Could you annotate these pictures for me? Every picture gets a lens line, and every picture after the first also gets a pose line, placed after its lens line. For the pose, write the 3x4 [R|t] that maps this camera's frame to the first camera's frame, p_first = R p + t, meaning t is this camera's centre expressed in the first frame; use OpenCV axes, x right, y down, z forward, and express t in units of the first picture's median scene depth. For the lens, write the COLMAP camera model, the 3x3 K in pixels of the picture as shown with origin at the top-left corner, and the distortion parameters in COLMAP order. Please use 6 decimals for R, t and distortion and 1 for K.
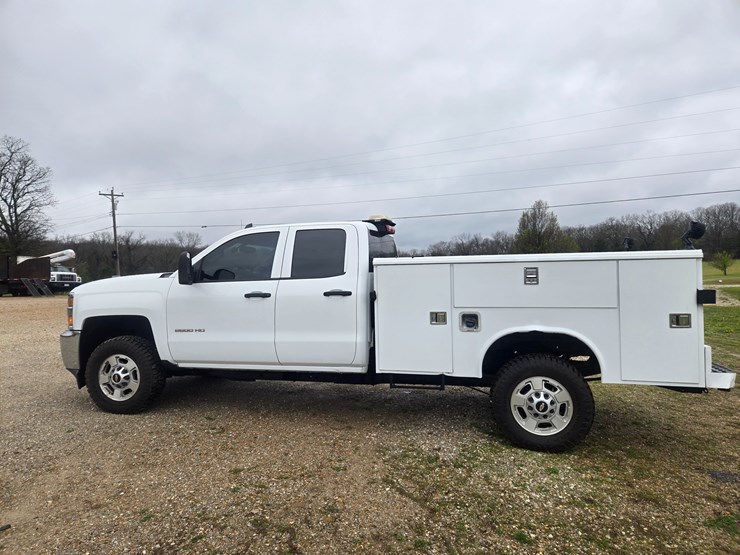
lens RADIAL K [[493.7, 0, 360.5], [0, 493.7, 272.7], [0, 0, 1]] dist [0.080284, -0.060254]
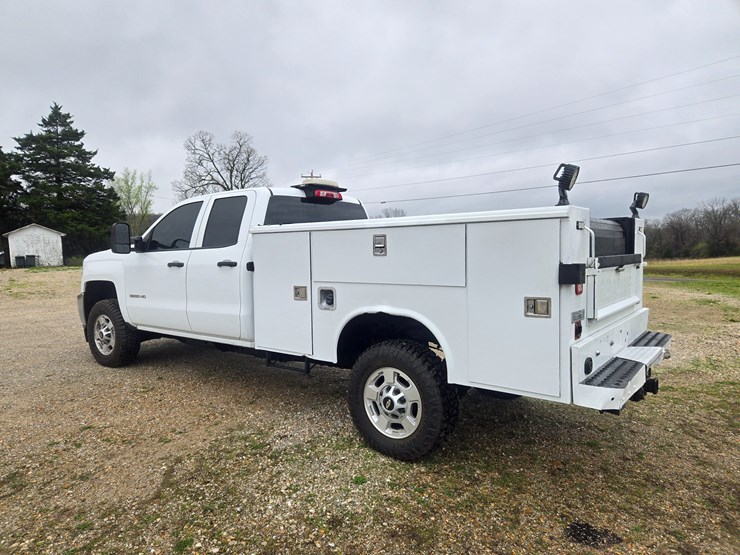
lens RADIAL K [[493.5, 0, 360.9], [0, 493.5, 281.3], [0, 0, 1]] dist [0.081181, -0.059955]
pose [[0.916141, 0.028105, -0.399870, 0.614473], [-0.000589, 0.997632, 0.068771, 0.009644], [0.400856, -0.062768, 0.913988, 0.236587]]
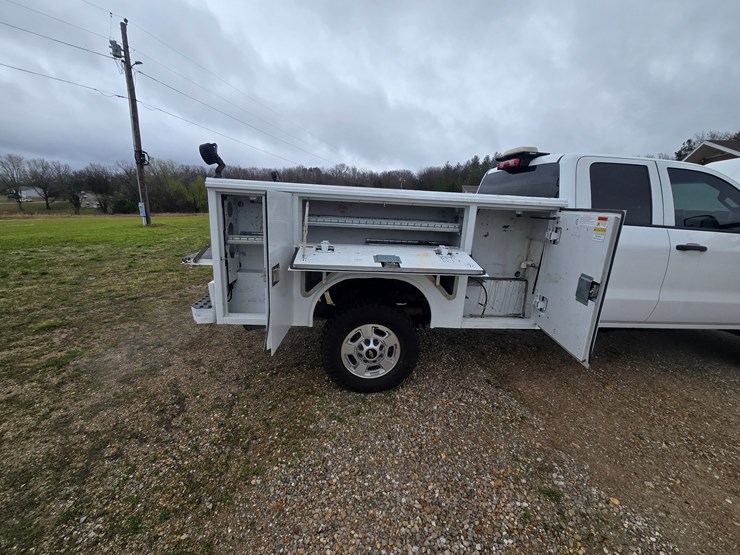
lens RADIAL K [[303.2, 0, 368.5], [0, 303.2, 275.1], [0, 0, 1]] dist [0.001160, -0.000418]
pose [[-0.941288, 0.050500, -0.333805, 0.652127], [-0.033816, 0.969673, 0.242054, -0.018278], [0.335906, 0.239131, -0.911034, 1.889576]]
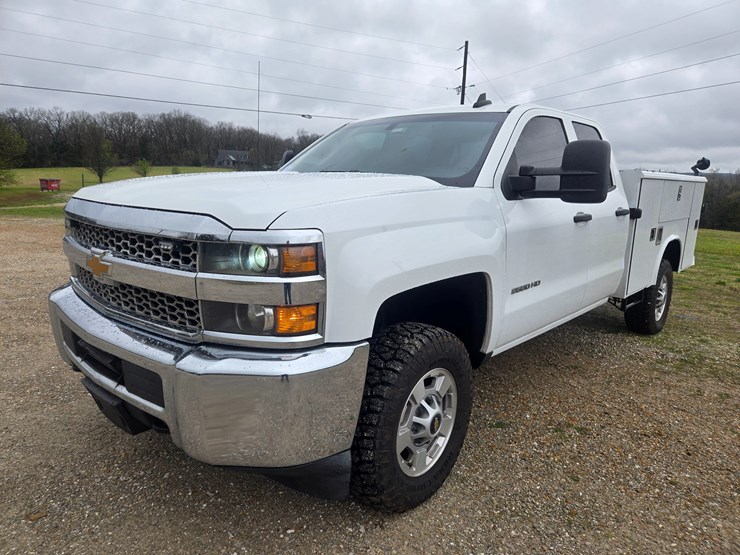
lens RADIAL K [[493.7, 0, 370.7], [0, 493.7, 276.2], [0, 0, 1]] dist [0.080284, -0.060254]
pose [[0.461517, -0.138559, 0.876244, -1.036946], [-0.036494, 0.983926, 0.174809, 0.017304], [-0.886380, -0.112655, 0.449042, 1.047535]]
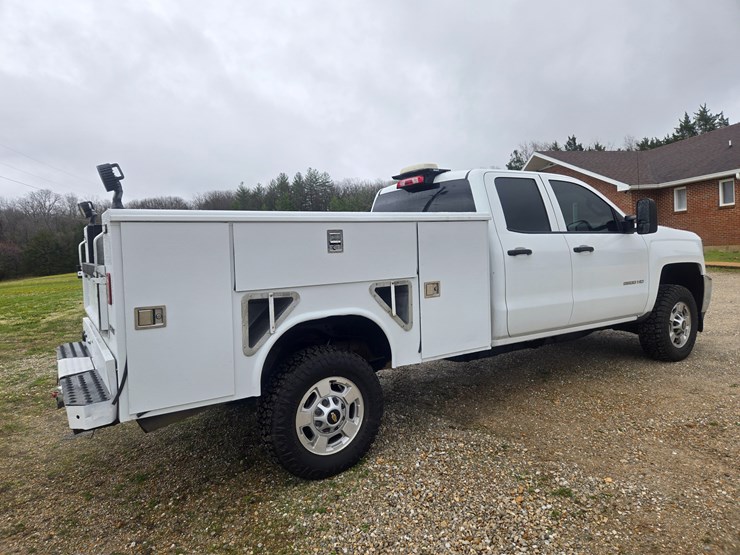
lens RADIAL K [[493.7, 0, 362.1], [0, 493.7, 269.6], [0, 0, 1]] dist [0.080284, -0.060254]
pose [[-0.684566, 0.079673, -0.724583, 0.940308], [0.048242, 0.996782, 0.064026, 0.002981], [0.727353, 0.008875, -0.686207, 1.934403]]
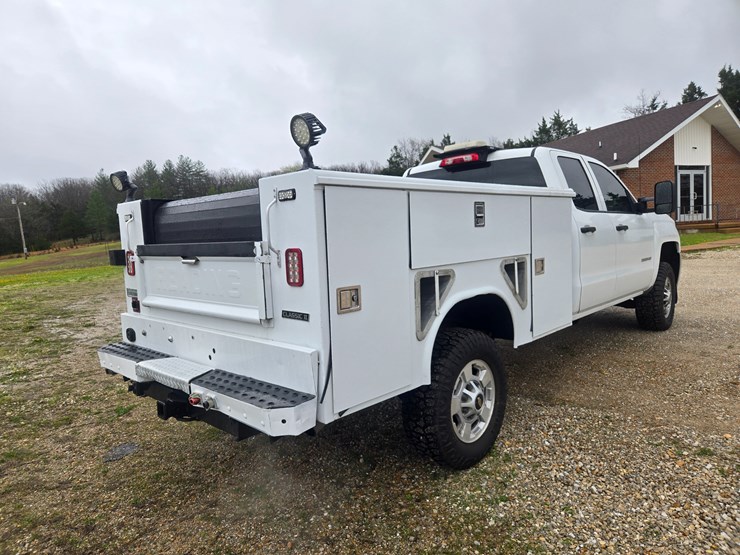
lens RADIAL K [[493.7, 0, 362.3], [0, 493.7, 278.4], [0, 0, 1]] dist [0.080284, -0.060254]
pose [[-0.488177, 0.119673, -0.864501, 1.108494], [0.053809, 0.992797, 0.107048, 0.011121], [0.871084, 0.005740, -0.491100, 1.608512]]
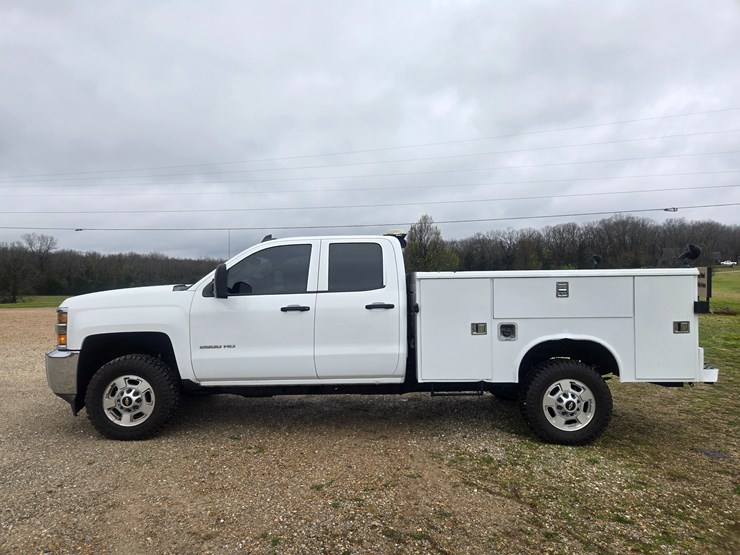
lens RADIAL K [[493.5, 0, 364.0], [0, 493.5, 282.7], [0, 0, 1]] dist [0.081181, -0.059955]
pose [[0.970639, 0.002166, 0.240533, -0.345948], [-0.002540, 0.999996, 0.001248, -0.008840], [-0.240529, -0.001822, 0.970640, 0.016904]]
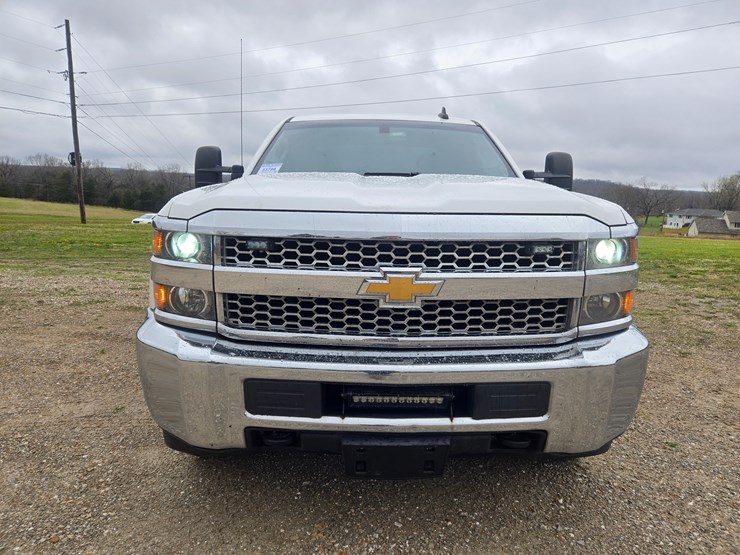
lens RADIAL K [[494.1, 0, 371.6], [0, 494.1, 277.9], [0, 0, 1]] dist [0.064854, -0.044494]
pose [[-0.271157, -0.153944, 0.950145, -1.095968], [-0.014312, 0.987663, 0.155938, 0.032437], [-0.962429, 0.028685, -0.270015, 1.614638]]
